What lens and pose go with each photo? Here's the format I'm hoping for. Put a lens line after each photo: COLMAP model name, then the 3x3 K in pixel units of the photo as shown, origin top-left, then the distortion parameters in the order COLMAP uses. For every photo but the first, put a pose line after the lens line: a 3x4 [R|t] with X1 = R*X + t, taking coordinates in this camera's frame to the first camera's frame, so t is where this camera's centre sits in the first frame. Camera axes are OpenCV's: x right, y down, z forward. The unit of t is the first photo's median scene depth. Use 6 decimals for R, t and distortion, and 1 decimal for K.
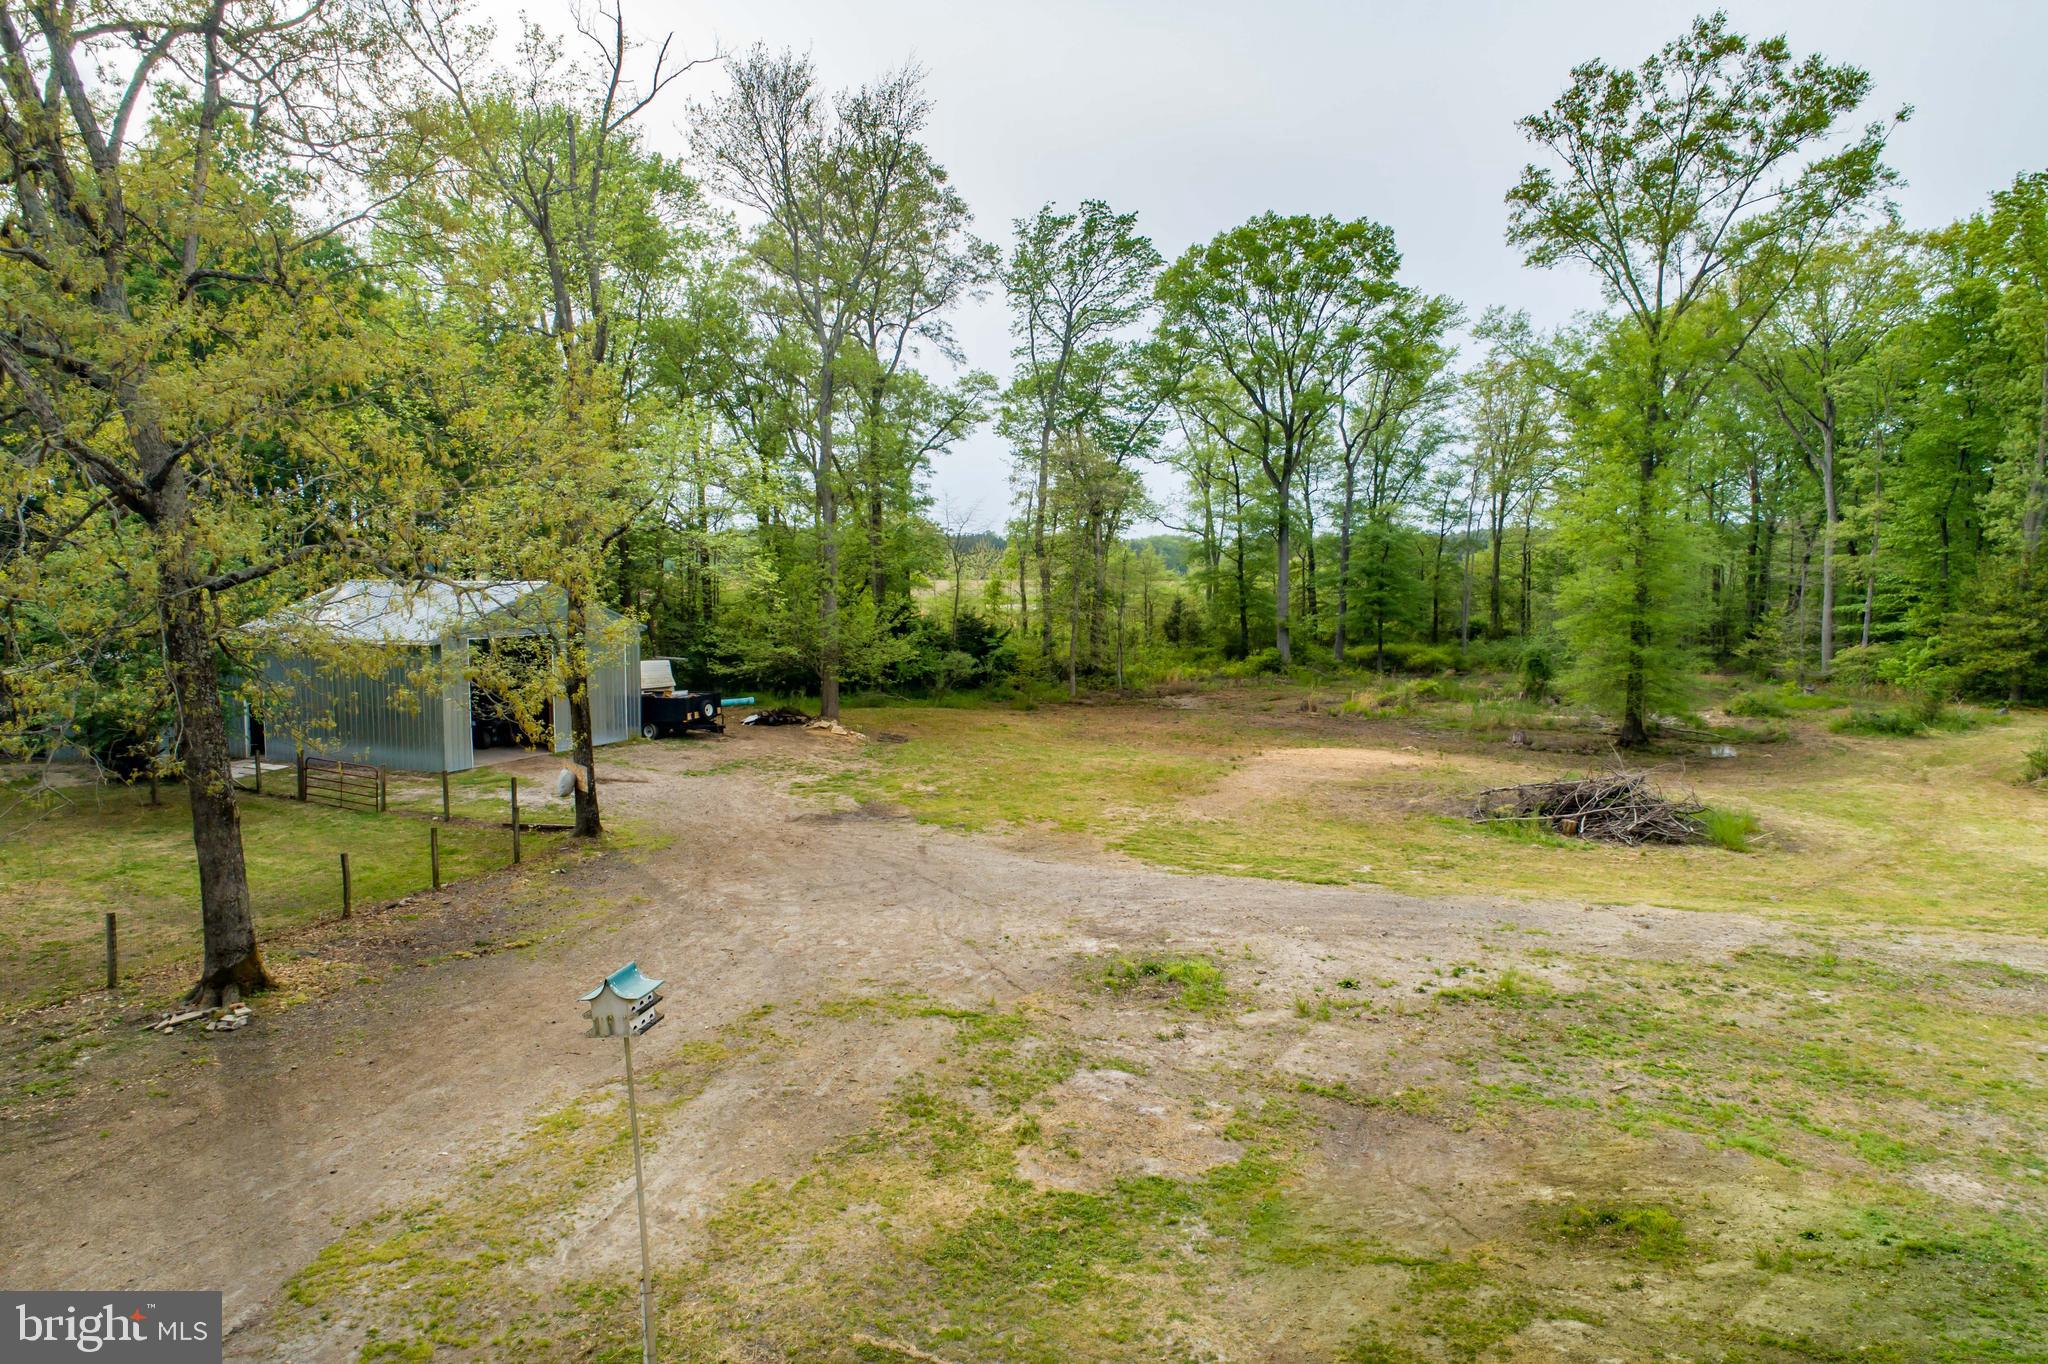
lens RADIAL K [[1391.7, 0, 992.9], [0, 1391.7, 643.8], [0, 0, 1]] dist [0.021269, 0.000855]
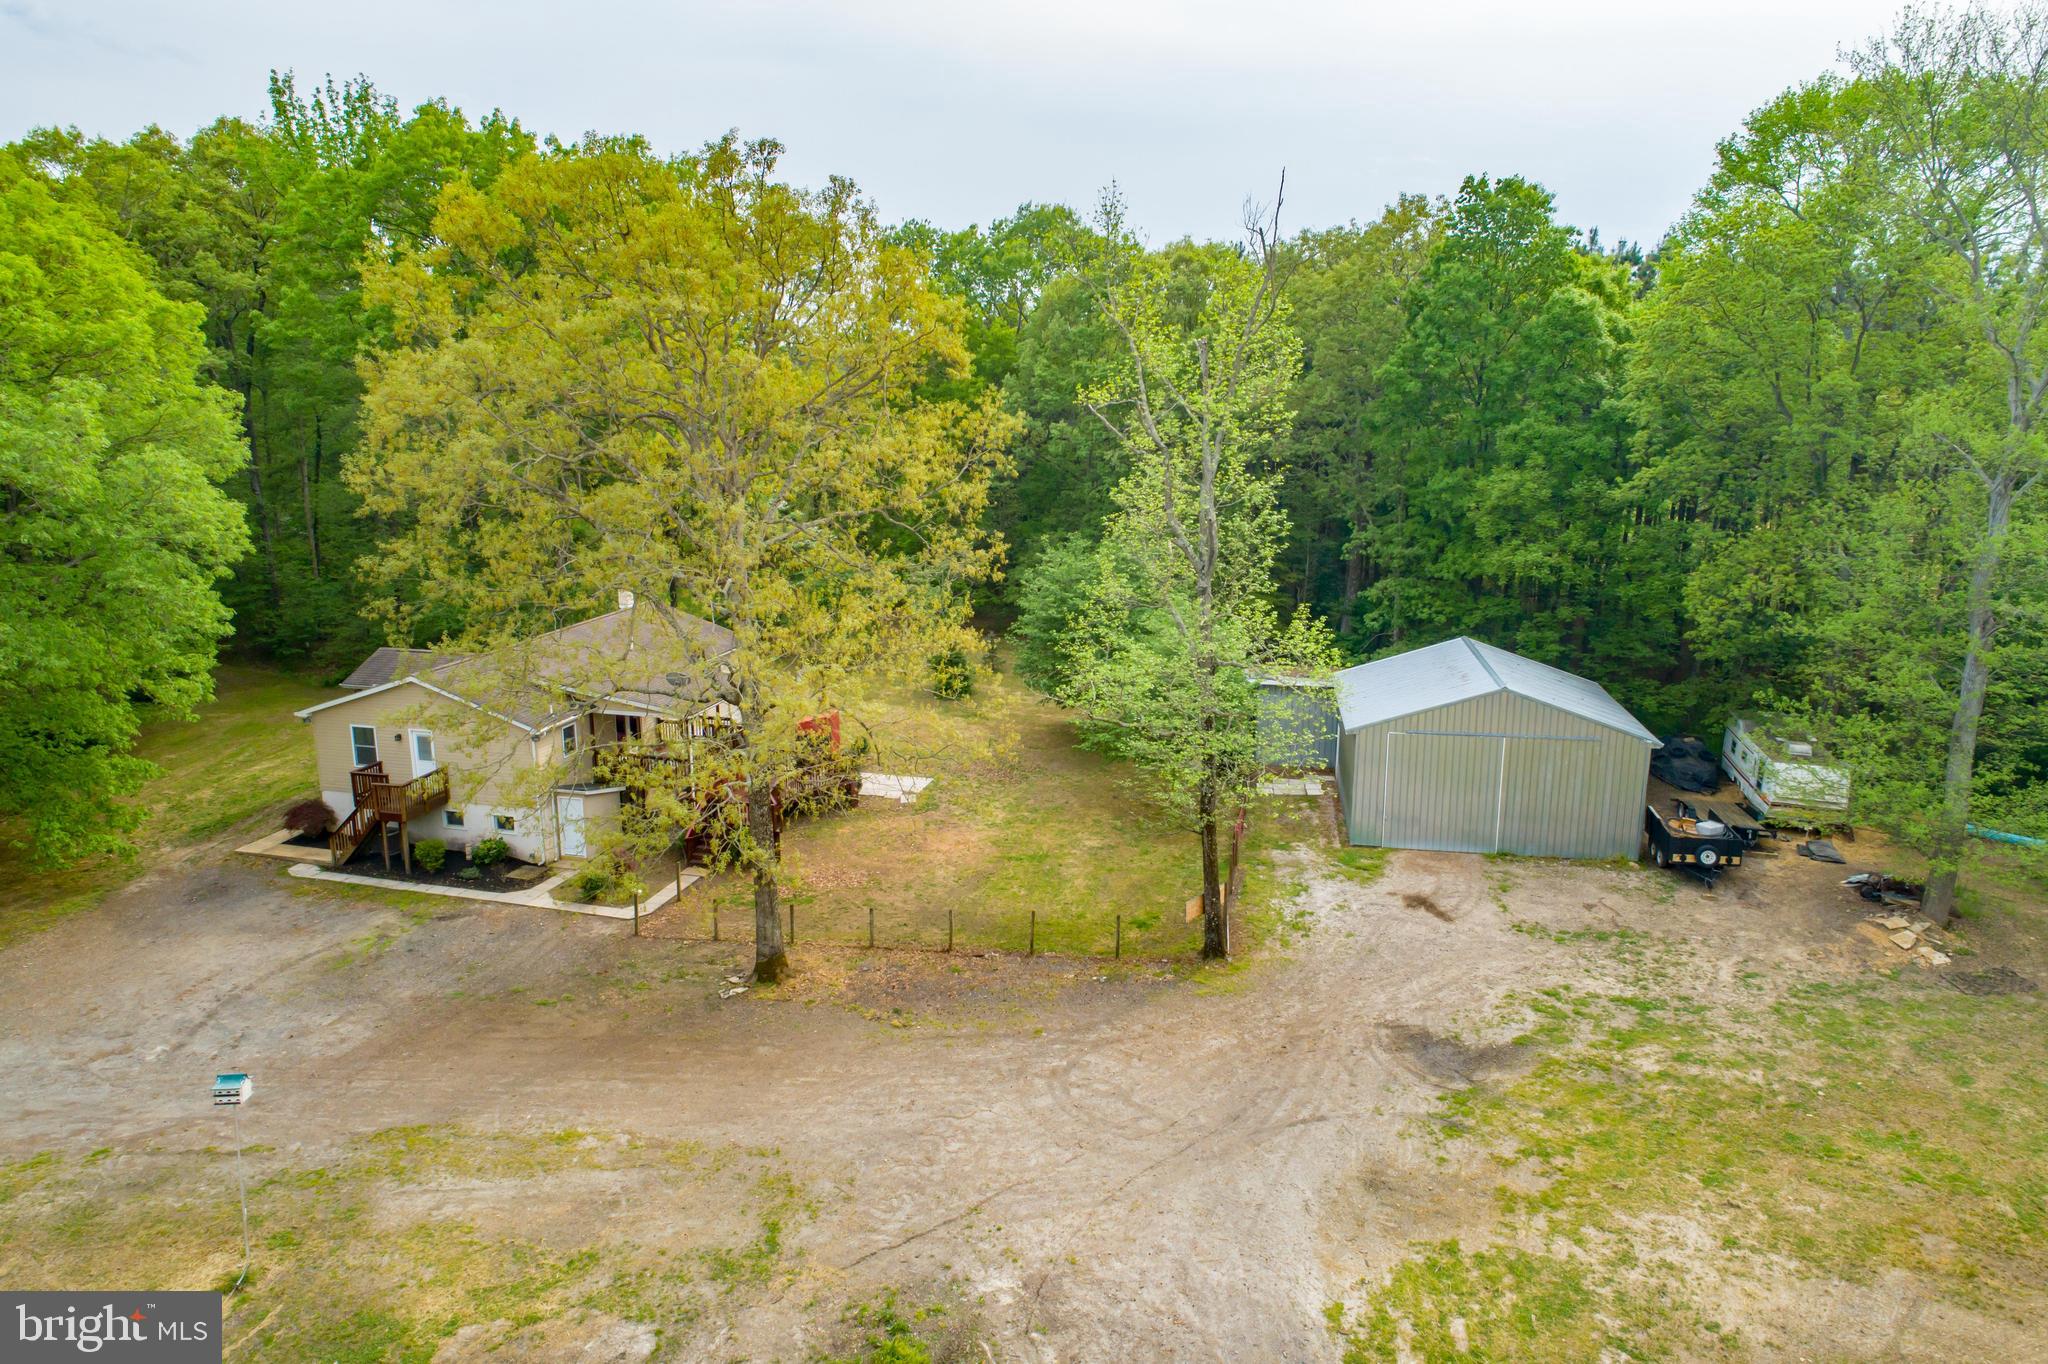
lens RADIAL K [[1372.5, 0, 1023.4], [0, 1372.5, 673.0], [0, 0, 1]] dist [0.028745, 0.016129]
pose [[0.261336, 0.216118, -0.940743, 0.886425], [-0.065791, 0.976334, 0.206018, -0.405212], [0.963003, 0.008053, 0.269370, 0.726256]]
